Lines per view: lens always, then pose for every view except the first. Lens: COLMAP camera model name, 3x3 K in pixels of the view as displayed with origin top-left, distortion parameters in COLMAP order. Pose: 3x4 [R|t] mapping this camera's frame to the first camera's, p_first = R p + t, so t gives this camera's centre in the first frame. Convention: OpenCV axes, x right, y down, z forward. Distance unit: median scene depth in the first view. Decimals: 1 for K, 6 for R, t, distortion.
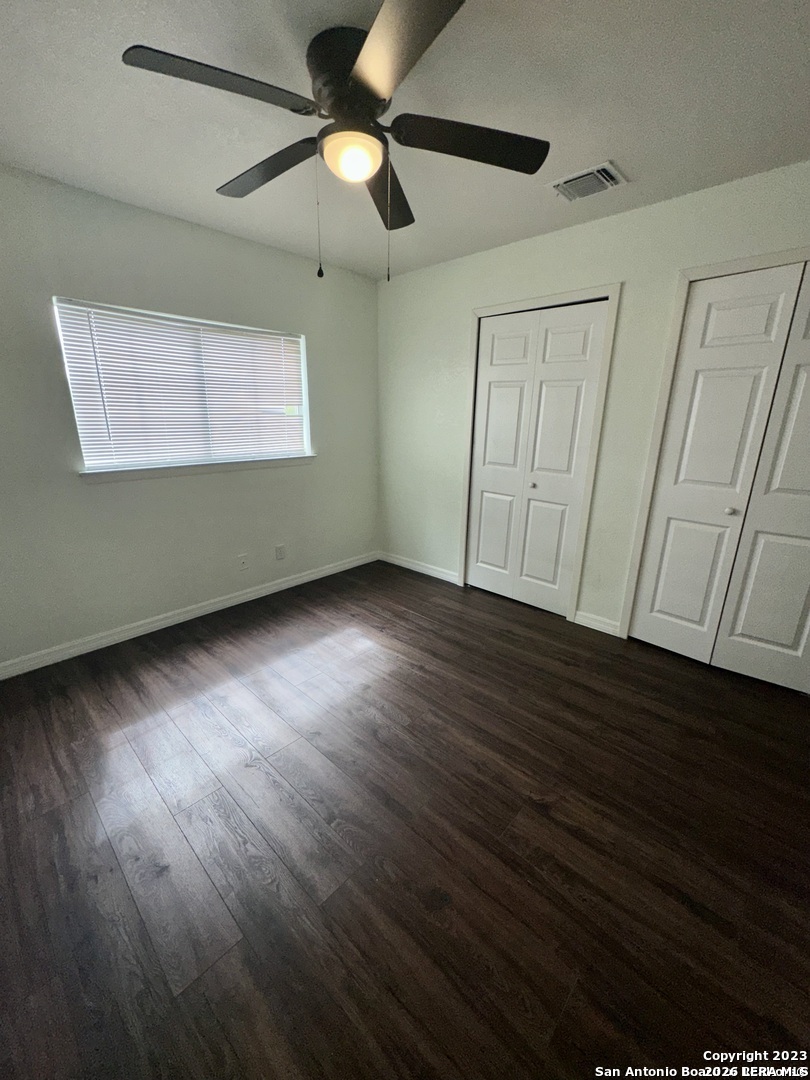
lens RADIAL K [[428.9, 0, 405.0], [0, 428.9, 540.0], [0, 0, 1]] dist [0.002389, 0.000412]
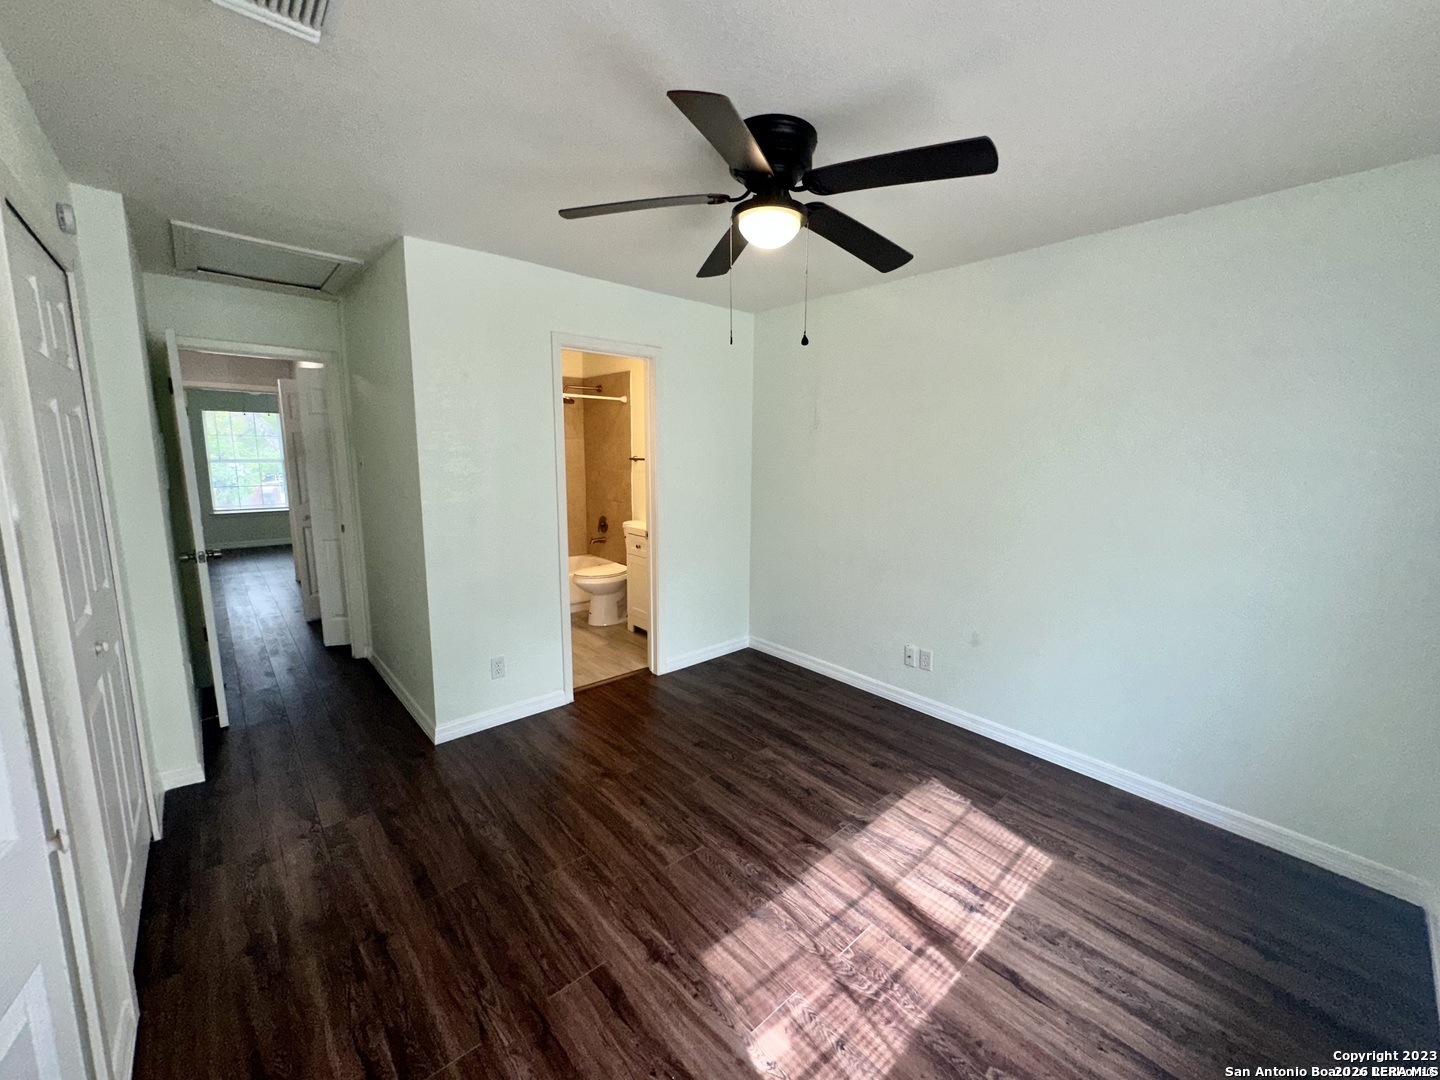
lens RADIAL K [[571.9, 0, 720.0], [0, 571.9, 540.0], [0, 0, 1]] dist [0.002389, 0.000412]
pose [[-0.995756, -0.035604, 0.084866, -0.101419], [0.004259, 0.903320, 0.428946, -0.570029], [-0.091933, 0.427487, -0.899335, 1.724669]]
